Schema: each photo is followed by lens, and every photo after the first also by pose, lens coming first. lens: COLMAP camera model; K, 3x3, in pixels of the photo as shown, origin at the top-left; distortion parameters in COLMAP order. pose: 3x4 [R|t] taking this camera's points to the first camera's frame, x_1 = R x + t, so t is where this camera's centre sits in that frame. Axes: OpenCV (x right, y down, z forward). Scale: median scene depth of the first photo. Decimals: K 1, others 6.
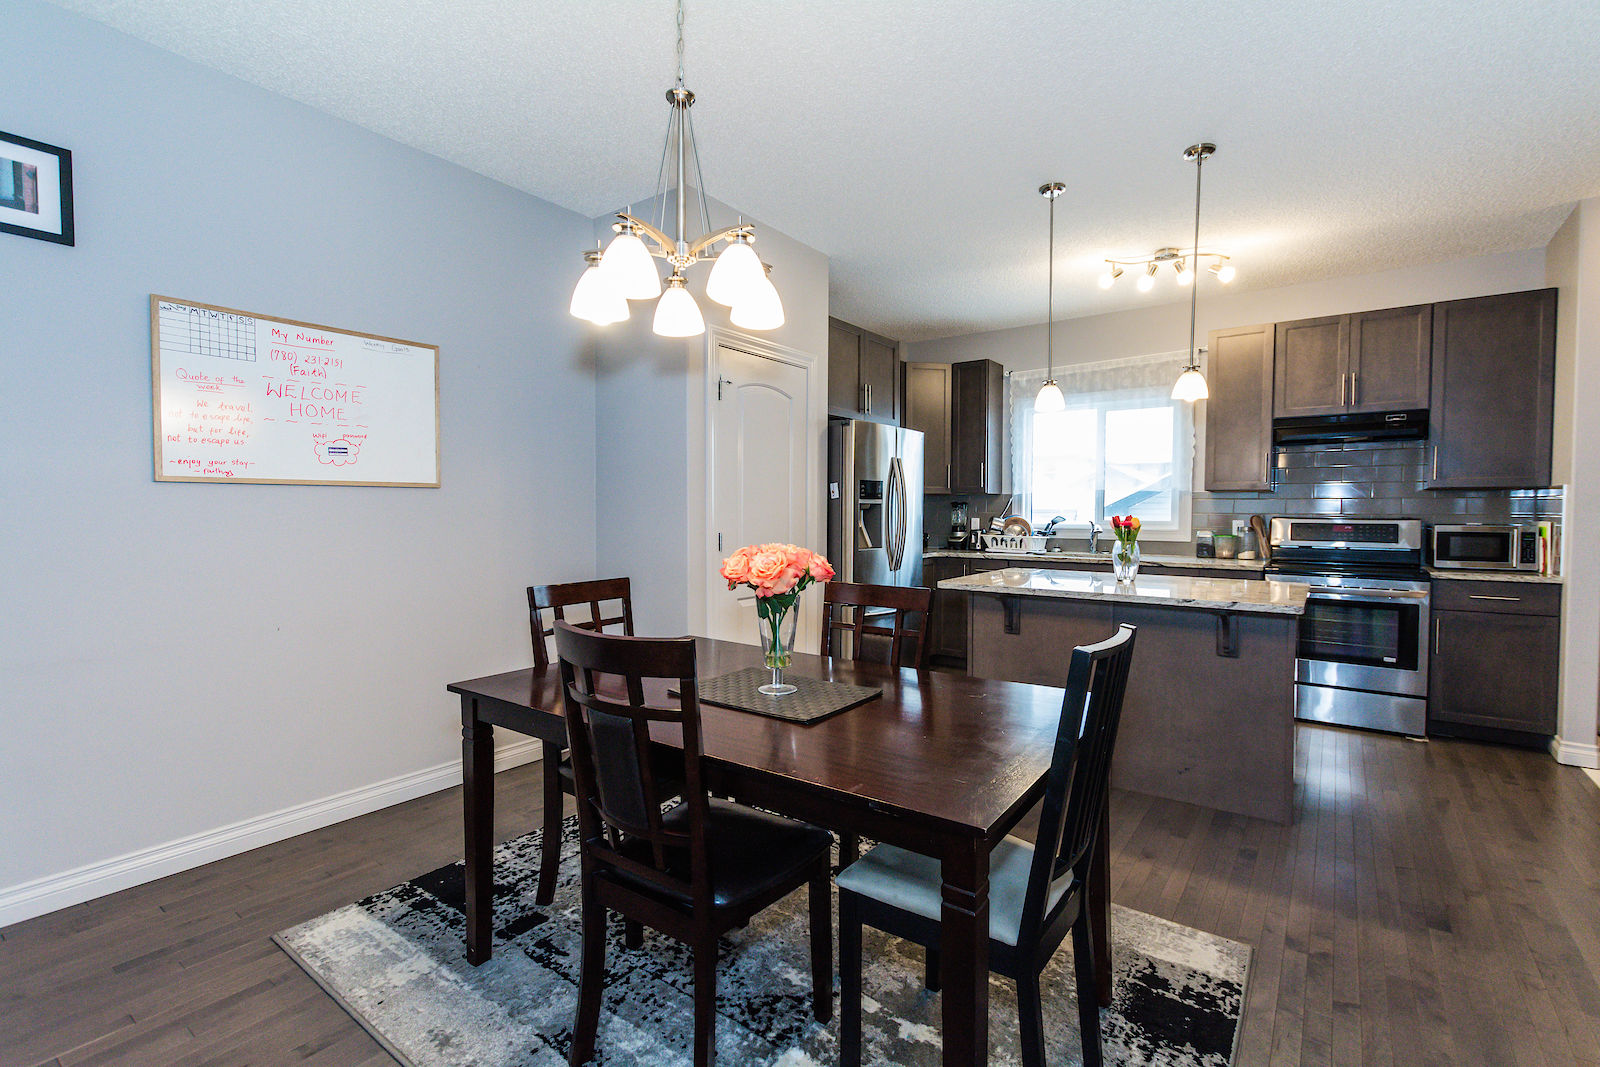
lens RADIAL K [[718.0, 0, 801.8], [0, 718.0, 537.1], [0, 0, 1]] dist [-0.001525, 0.000306]
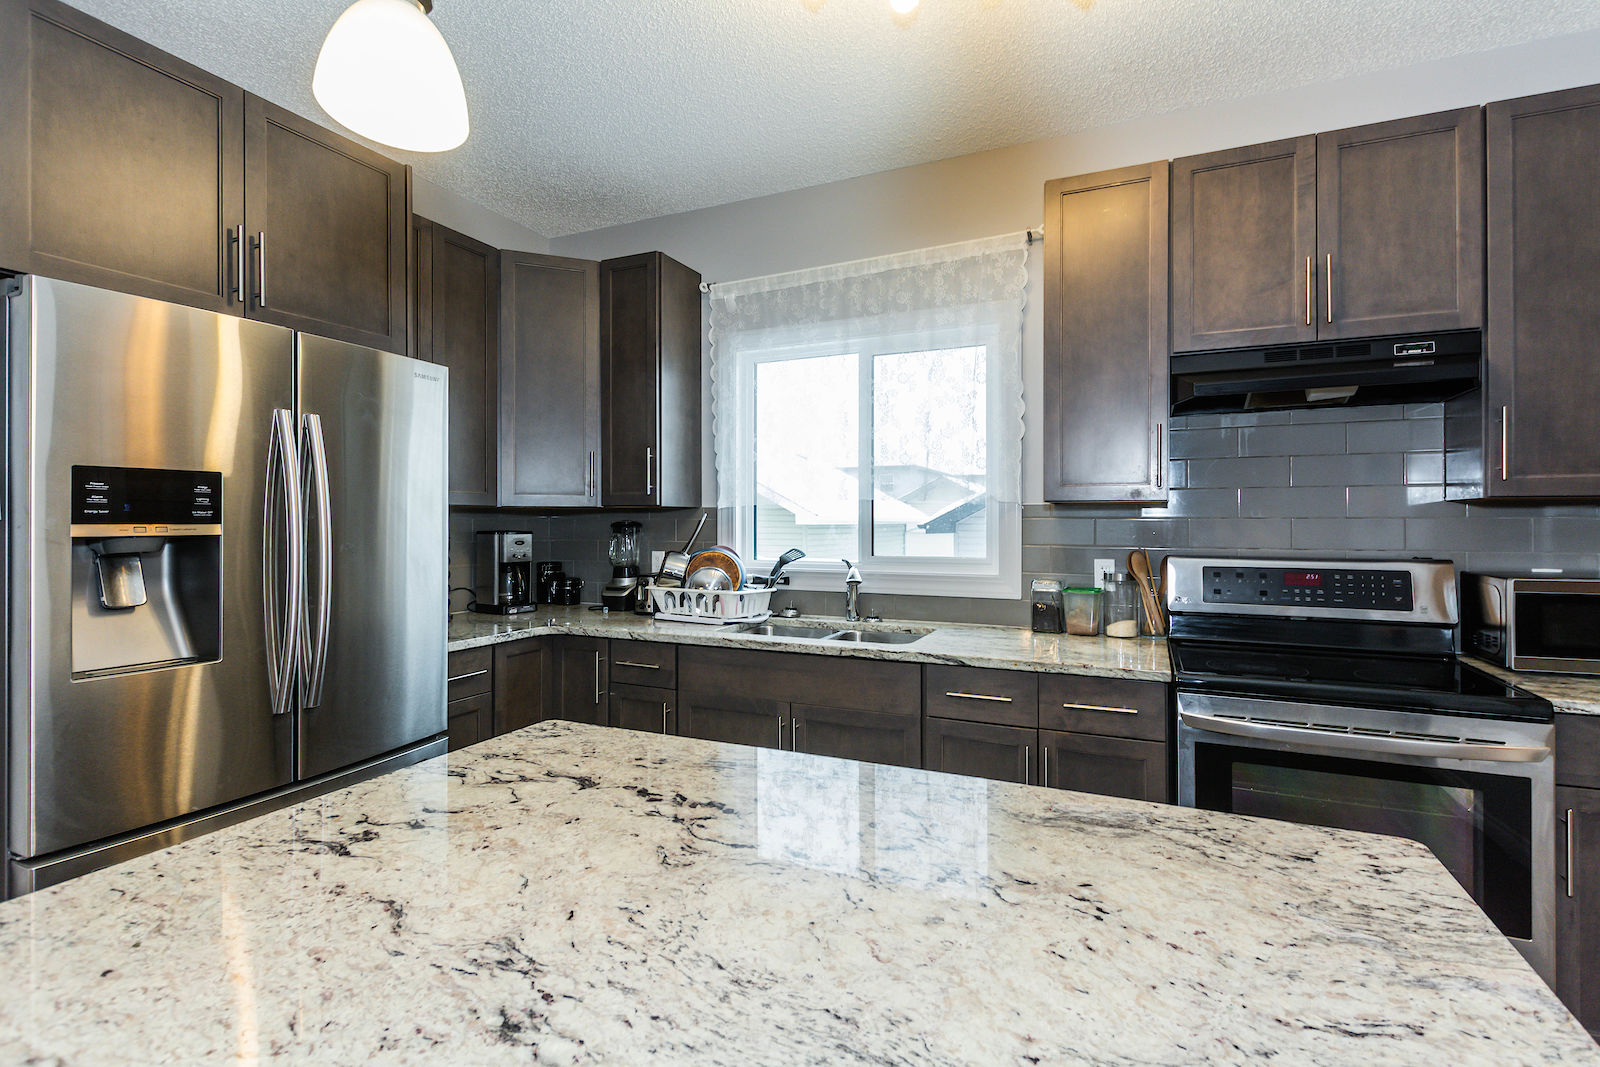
lens RADIAL K [[718.0, 0, 800.7], [0, 718.0, 524.6], [0, 0, 1]] dist [-0.001525, 0.000306]
pose [[0.982187, -0.000634, 0.187903, 0.292908], [0.007695, 0.999291, -0.036849, -0.030959], [-0.187746, 0.037639, 0.981496, 0.526876]]
